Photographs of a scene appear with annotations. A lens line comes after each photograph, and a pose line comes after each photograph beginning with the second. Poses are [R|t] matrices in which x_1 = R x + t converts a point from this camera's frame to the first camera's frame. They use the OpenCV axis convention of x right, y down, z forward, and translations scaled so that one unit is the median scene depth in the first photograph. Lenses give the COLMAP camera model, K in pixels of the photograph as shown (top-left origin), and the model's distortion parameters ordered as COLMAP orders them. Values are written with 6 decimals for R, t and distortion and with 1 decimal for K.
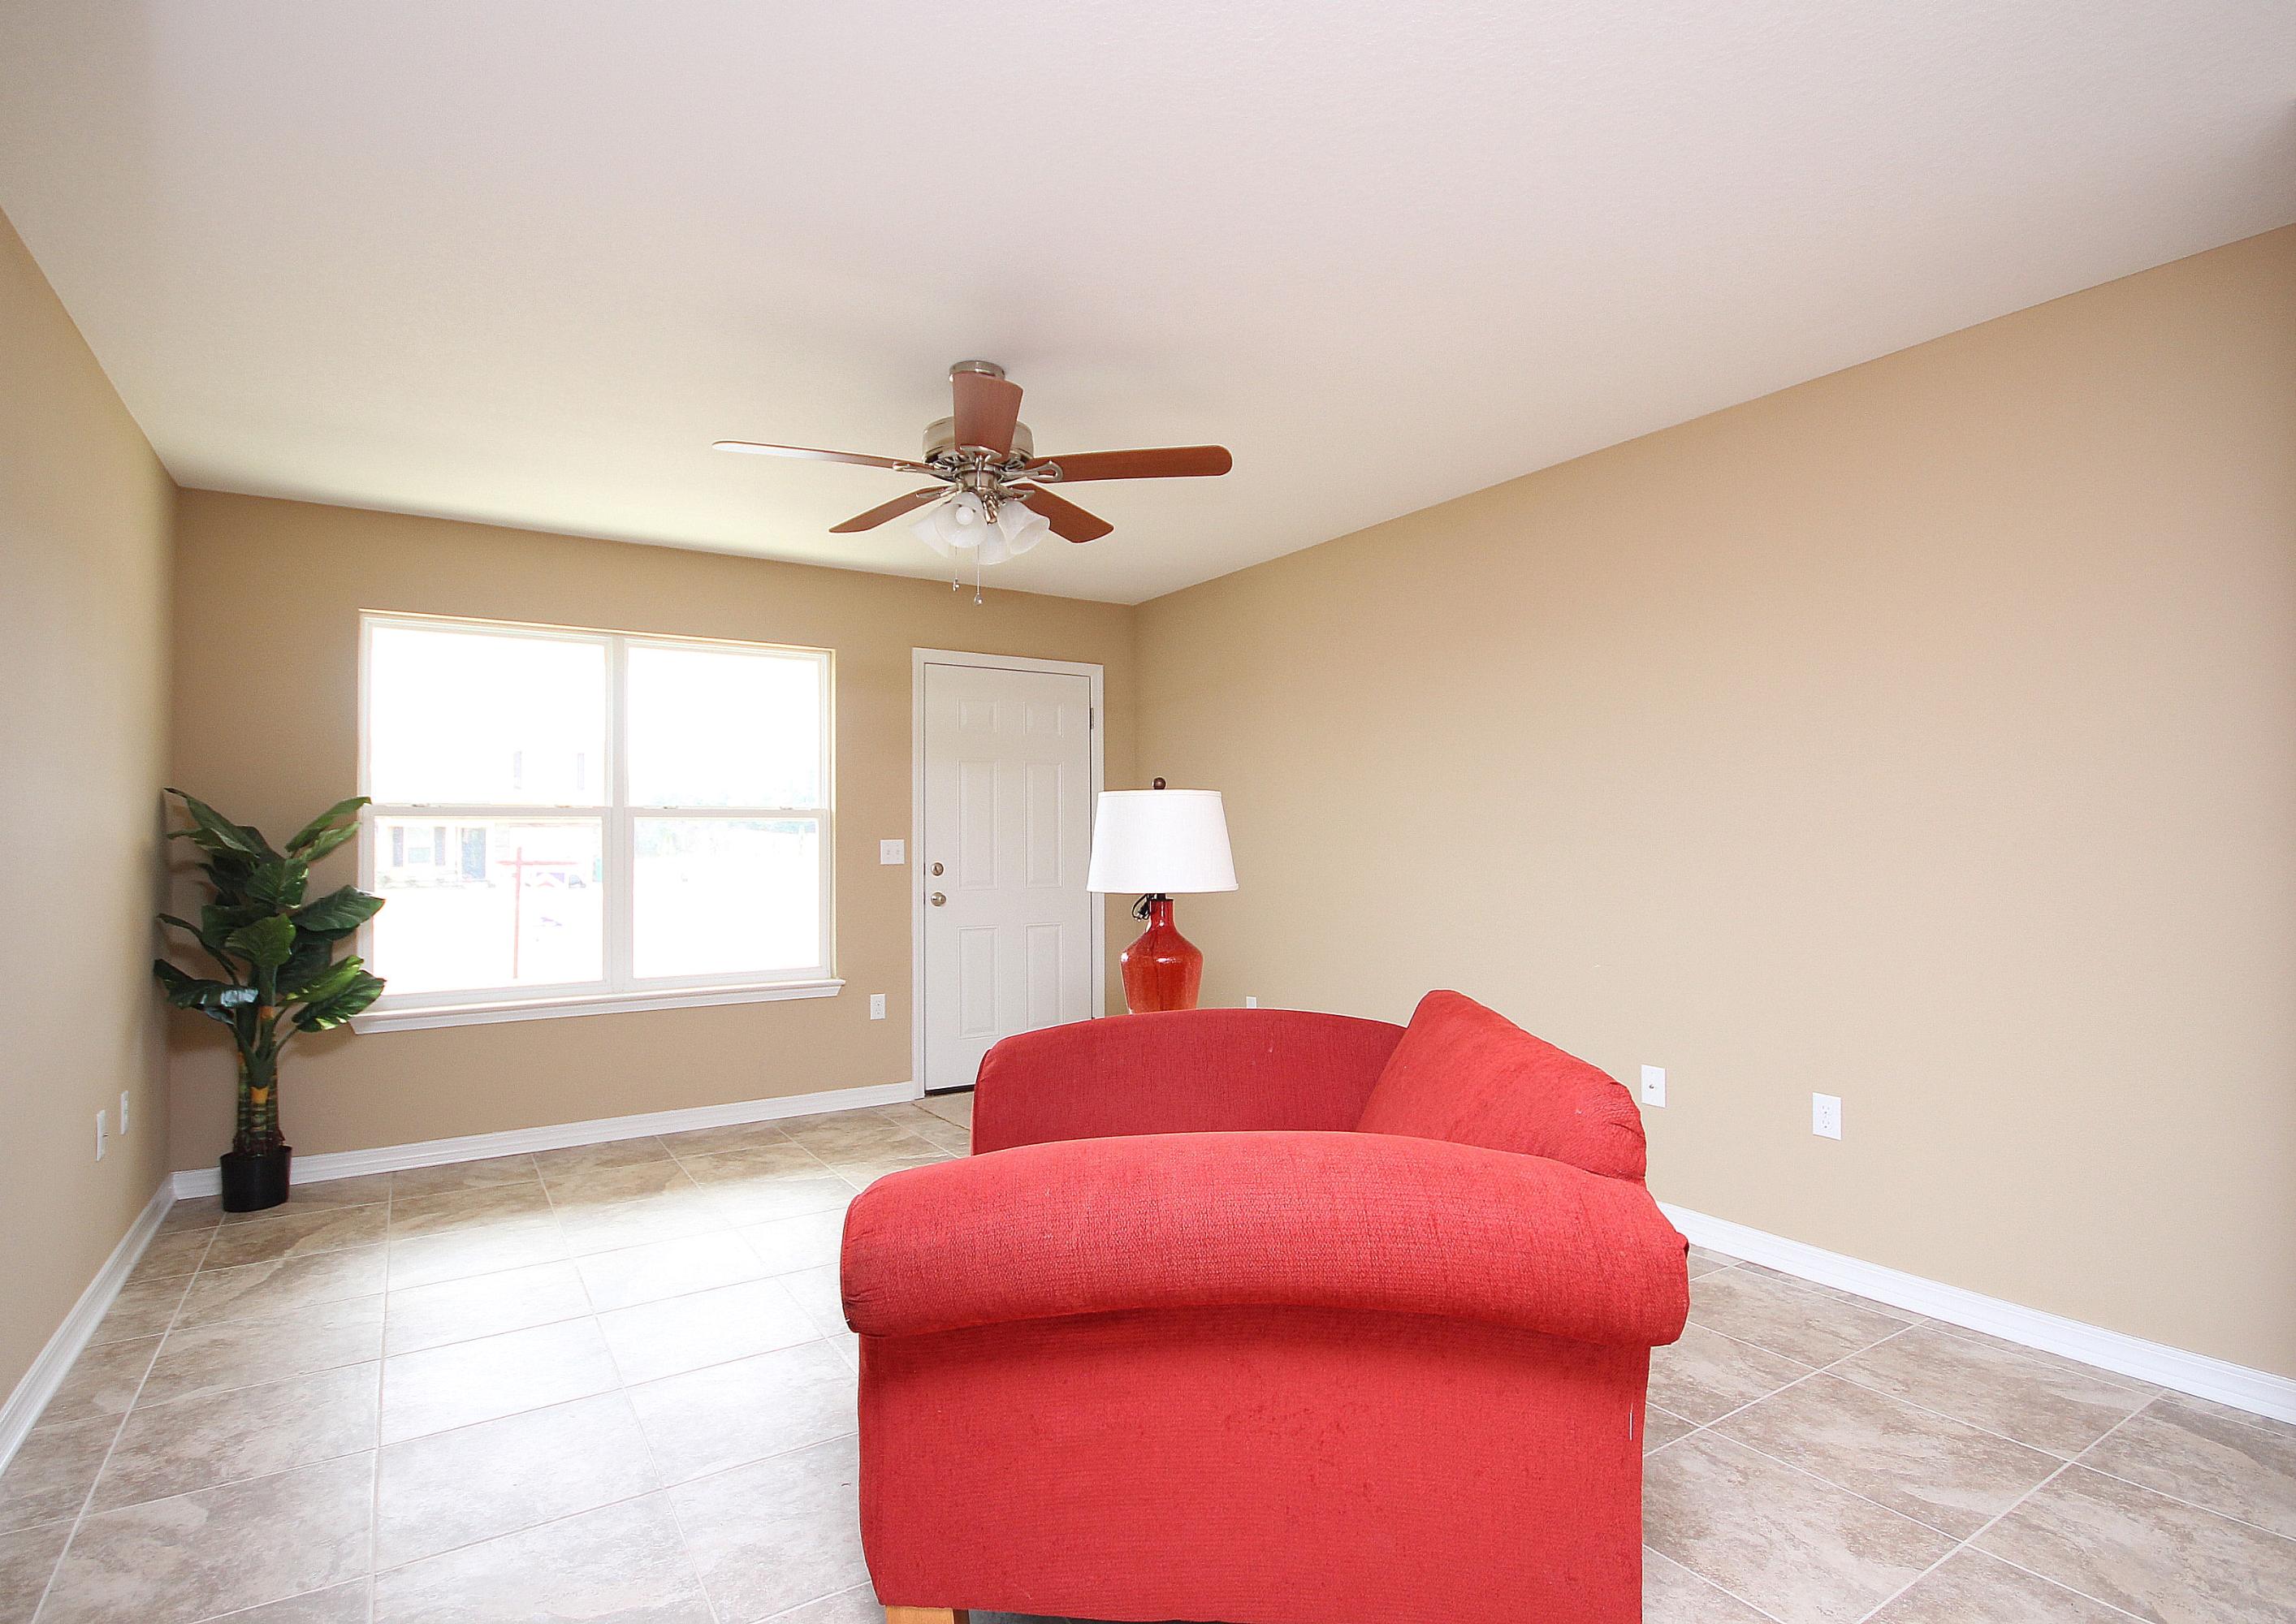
lens RADIAL K [[1134.2, 0, 1112.7], [0, 1134.2, 815.8], [0, 0, 1]] dist [-0.005742, -0.000002]
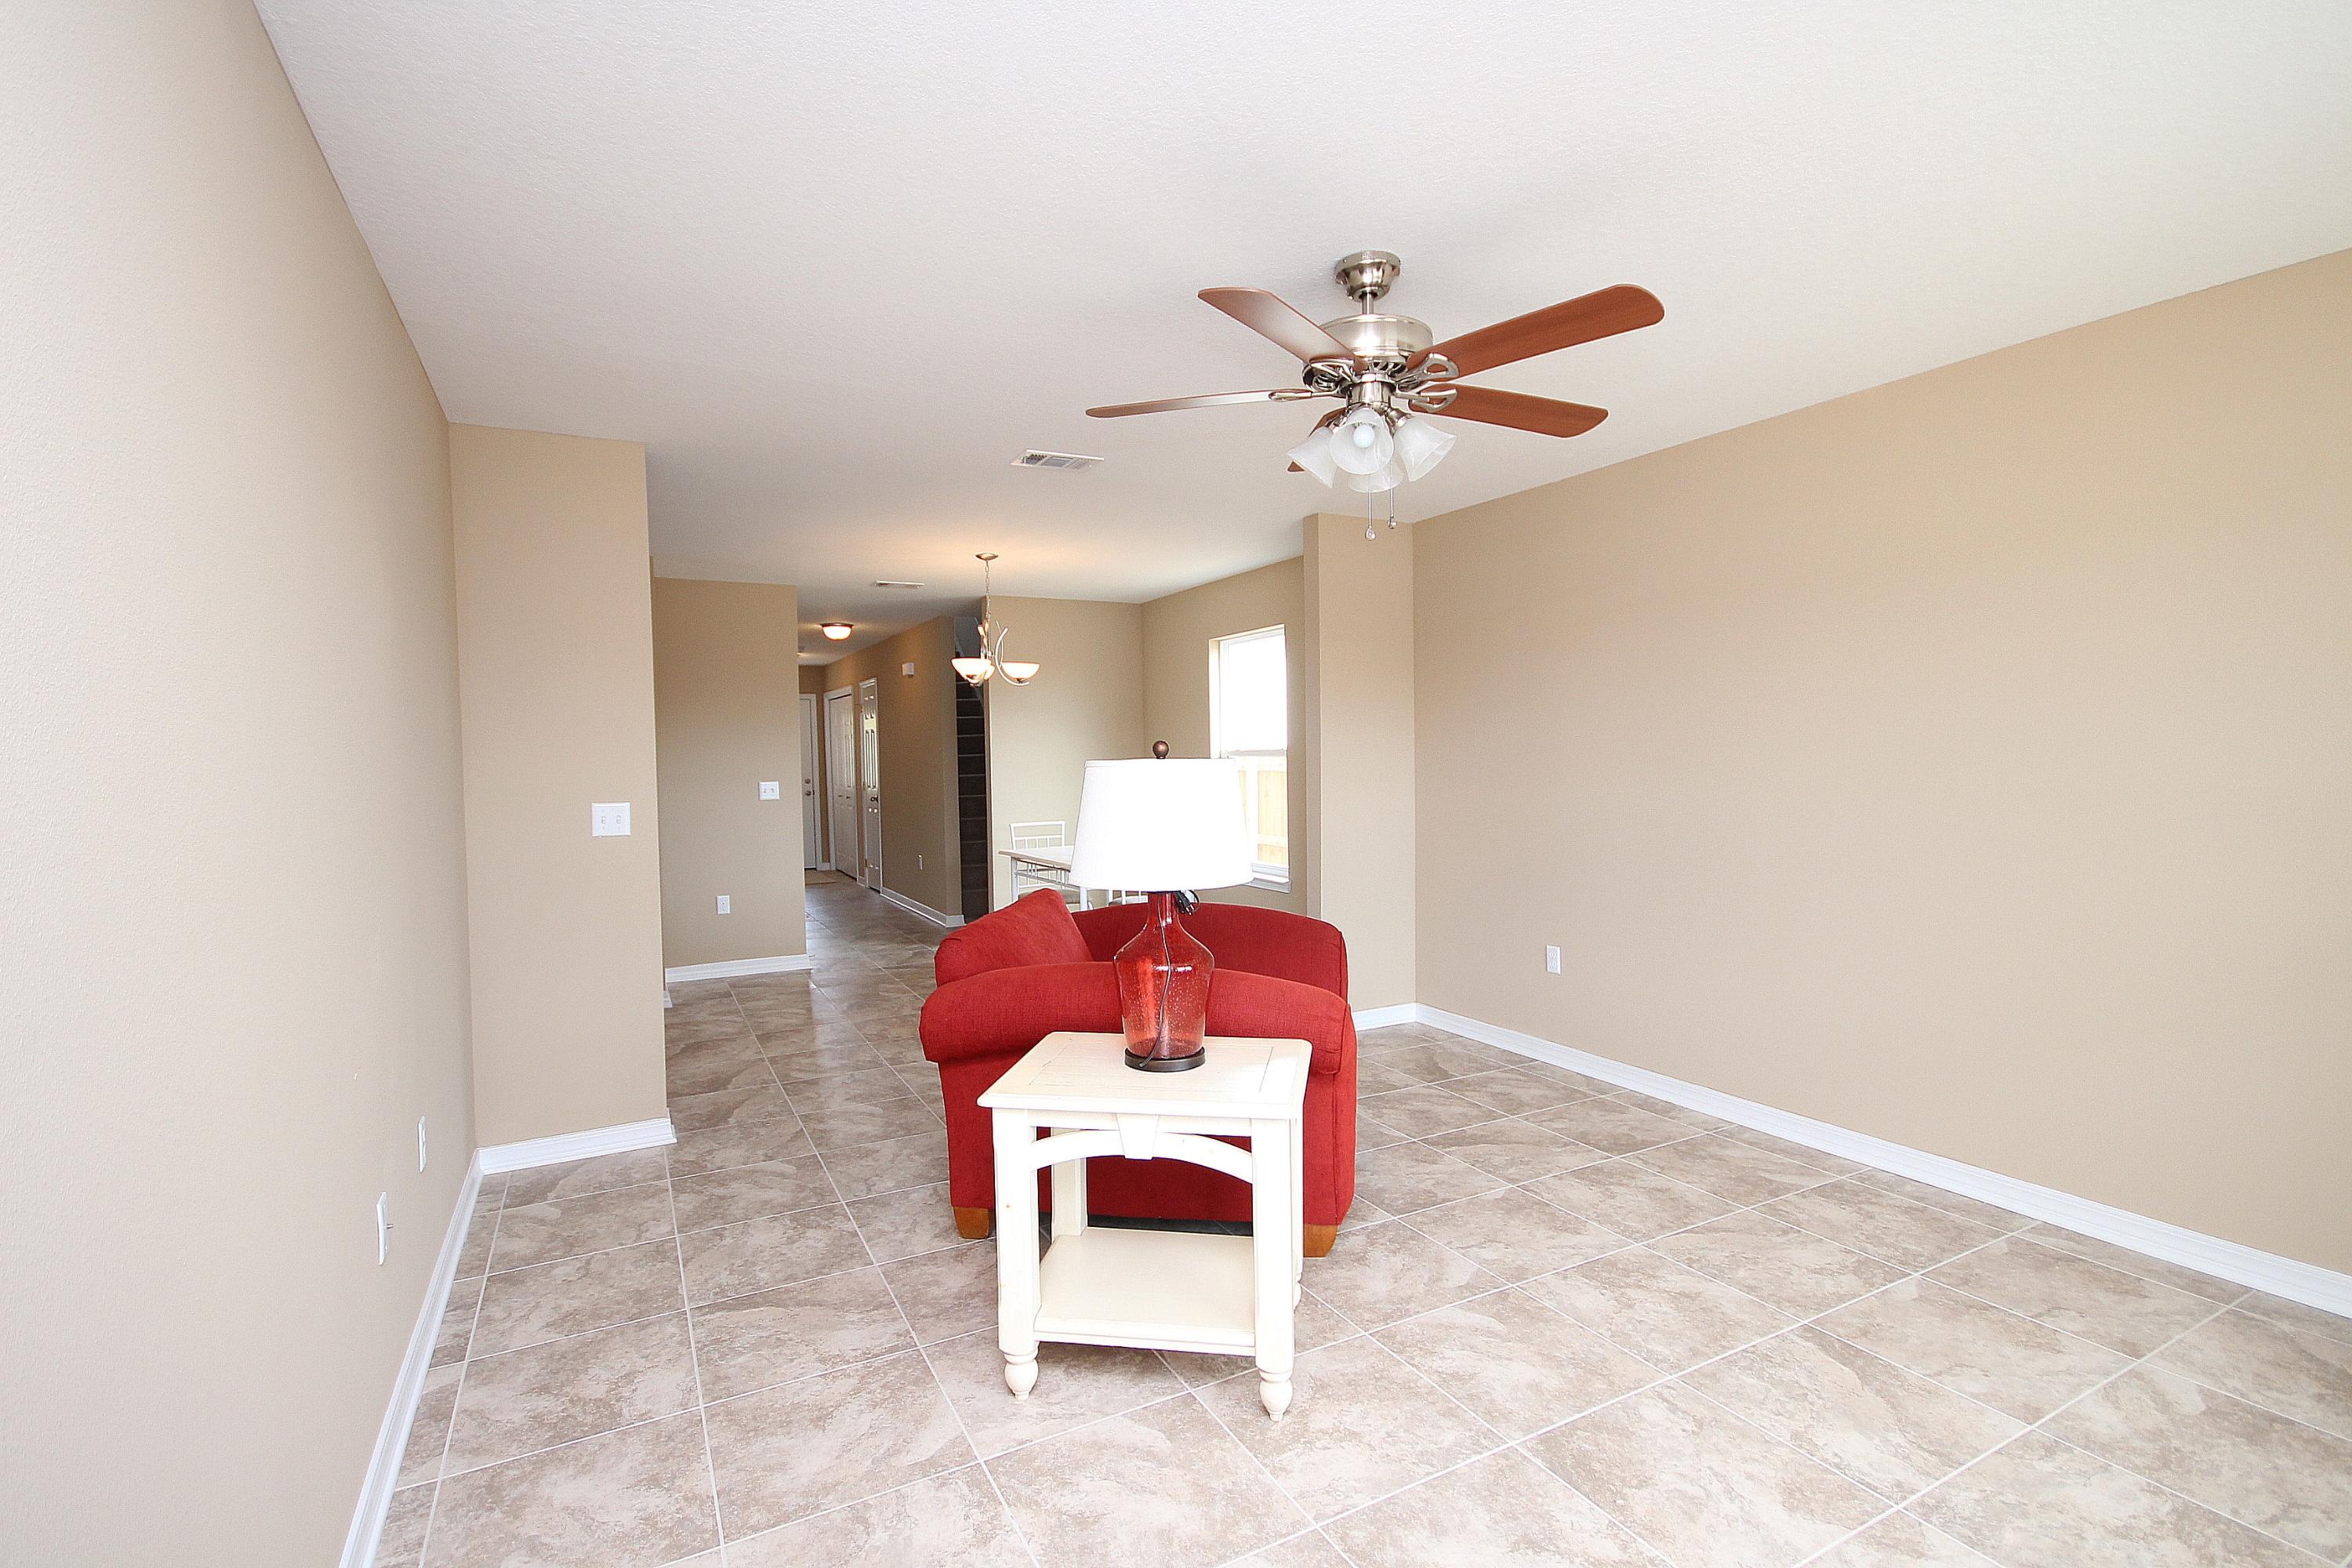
lens RADIAL K [[1086.2, 0, 1179.1], [0, 1086.2, 781.8], [0, 0, 1]] dist [0.001982, -0.003056]
pose [[-0.997223, 0.023789, 0.070569, -0.021940], [0.024052, 0.999707, 0.002877, -0.005404], [-0.070480, 0.004567, -0.997503, 1.351672]]
